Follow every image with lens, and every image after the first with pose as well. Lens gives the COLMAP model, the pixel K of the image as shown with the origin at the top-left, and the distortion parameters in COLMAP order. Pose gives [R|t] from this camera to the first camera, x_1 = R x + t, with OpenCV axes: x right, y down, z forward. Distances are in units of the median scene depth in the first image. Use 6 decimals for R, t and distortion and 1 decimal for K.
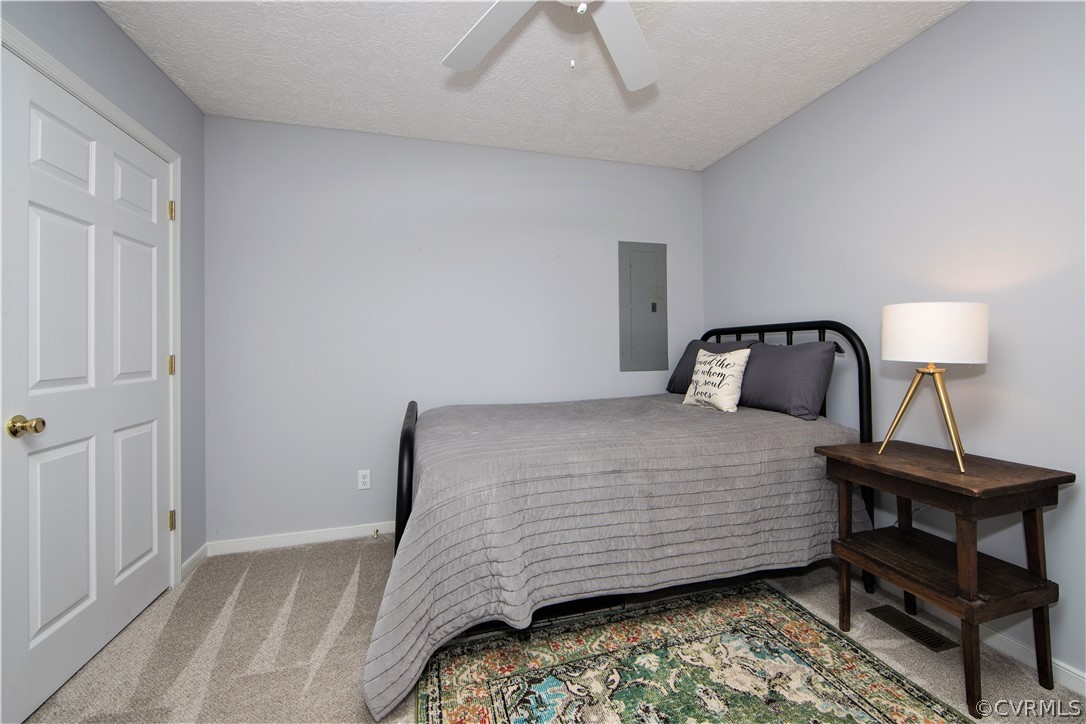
lens RADIAL K [[463.4, 0, 566.1], [0, 463.4, 345.4], [0, 0, 1]] dist [-0.000368, -0.000151]
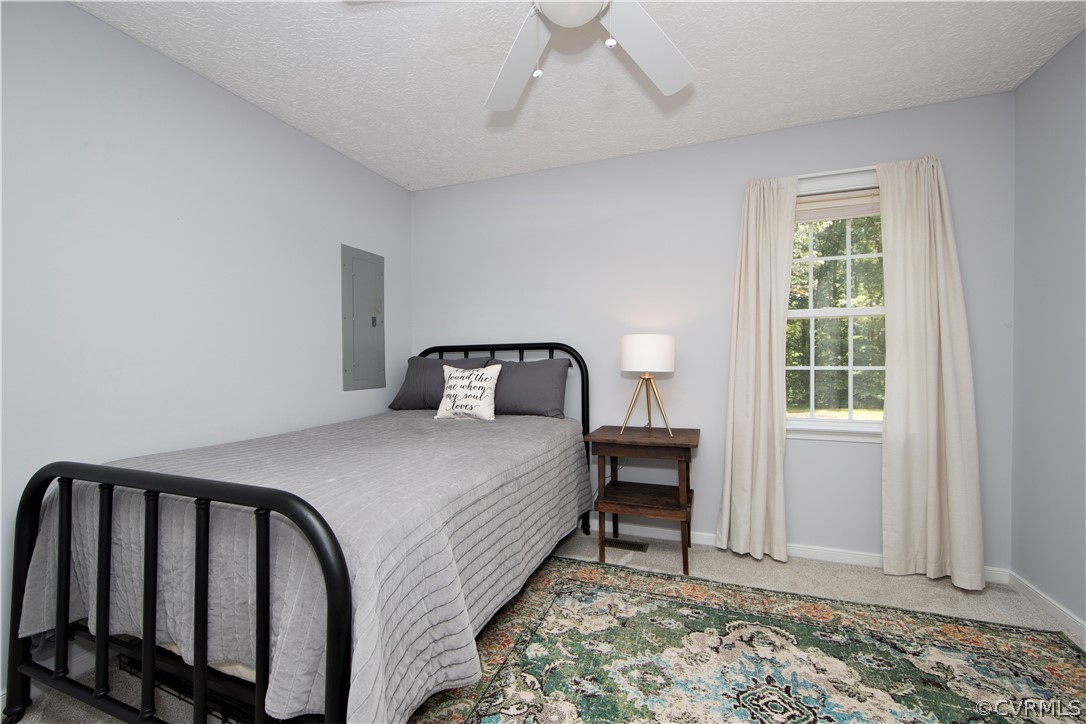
lens RADIAL K [[433.6, 0, 556.0], [0, 433.6, 365.8], [0, 0, 1]] dist [0.000178, 0.000164]
pose [[0.608175, -0.005029, 0.793787, -0.484052], [0.000656, 0.999983, 0.005833, 0.005183], [-0.793803, -0.003027, 0.608168, 0.278396]]
